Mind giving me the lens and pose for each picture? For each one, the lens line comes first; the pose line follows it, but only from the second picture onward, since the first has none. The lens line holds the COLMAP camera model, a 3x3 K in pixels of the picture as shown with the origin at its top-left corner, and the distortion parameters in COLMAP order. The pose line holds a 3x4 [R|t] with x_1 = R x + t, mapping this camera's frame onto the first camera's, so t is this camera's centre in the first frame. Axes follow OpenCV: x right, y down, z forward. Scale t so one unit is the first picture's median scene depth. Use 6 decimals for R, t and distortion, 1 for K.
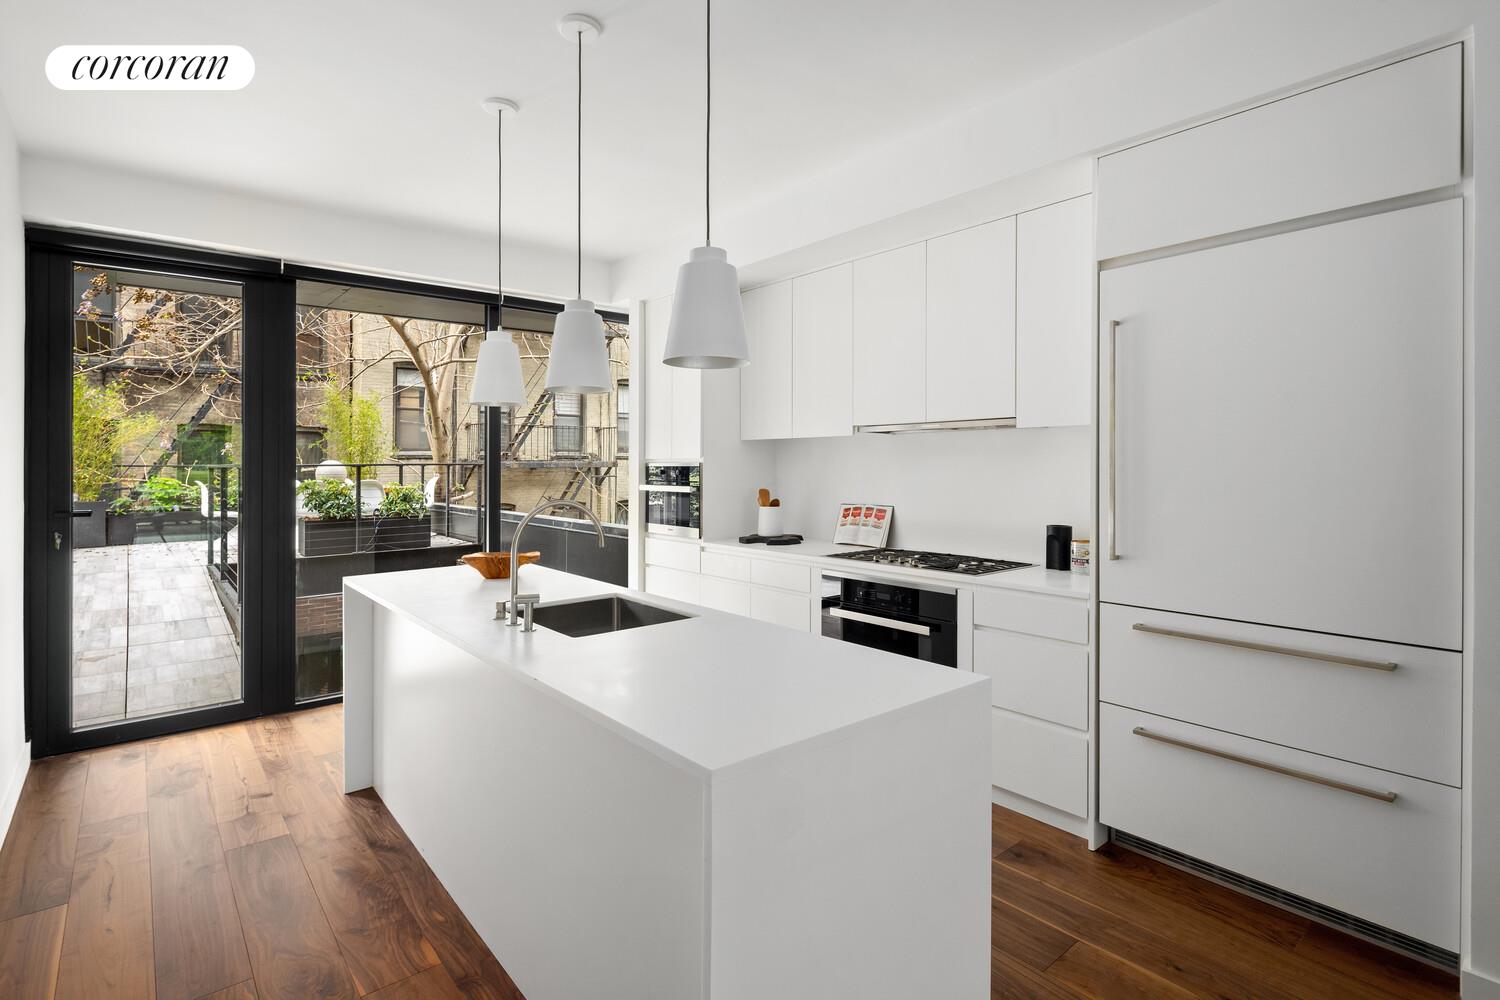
lens RADIAL K [[735.6, 0, 751.3], [0, 735.6, 472.6], [0, 0, 1]] dist [0.000370, 0.000105]
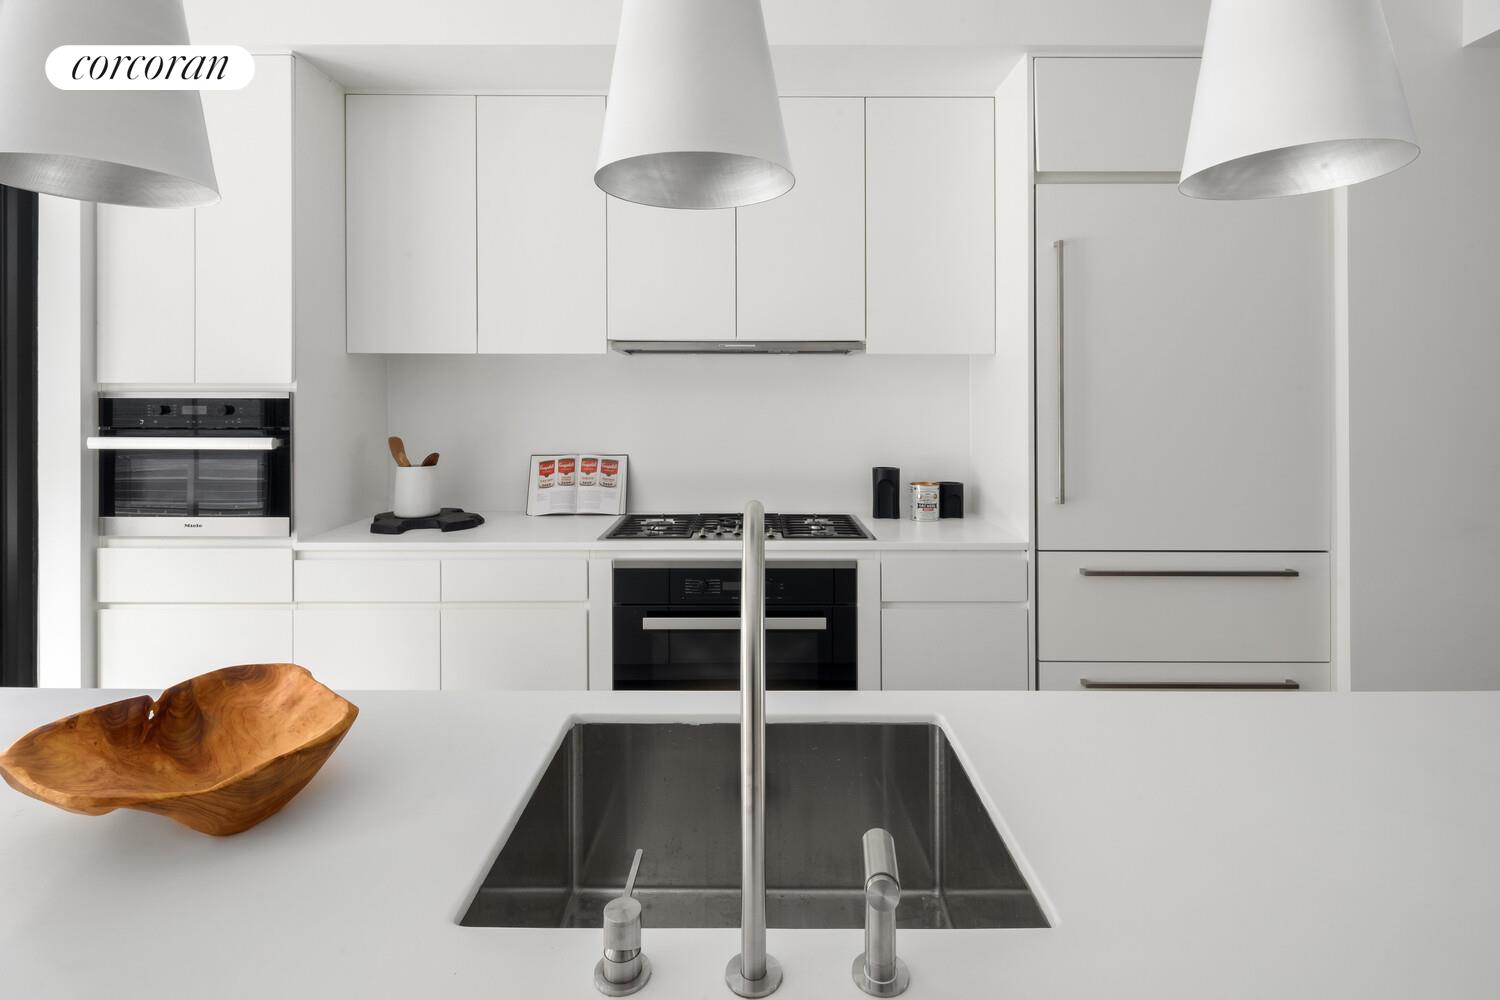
lens RADIAL K [[744.7, 0, 752.0], [0, 744.7, 406.3], [0, 0, 1]] dist [0.000957, 0.000445]
pose [[0.641333, -0.005230, 0.767245, -0.284078], [0.003826, 0.999986, 0.003618, -0.003839], [-0.767253, 0.000615, 0.641344, 0.433567]]
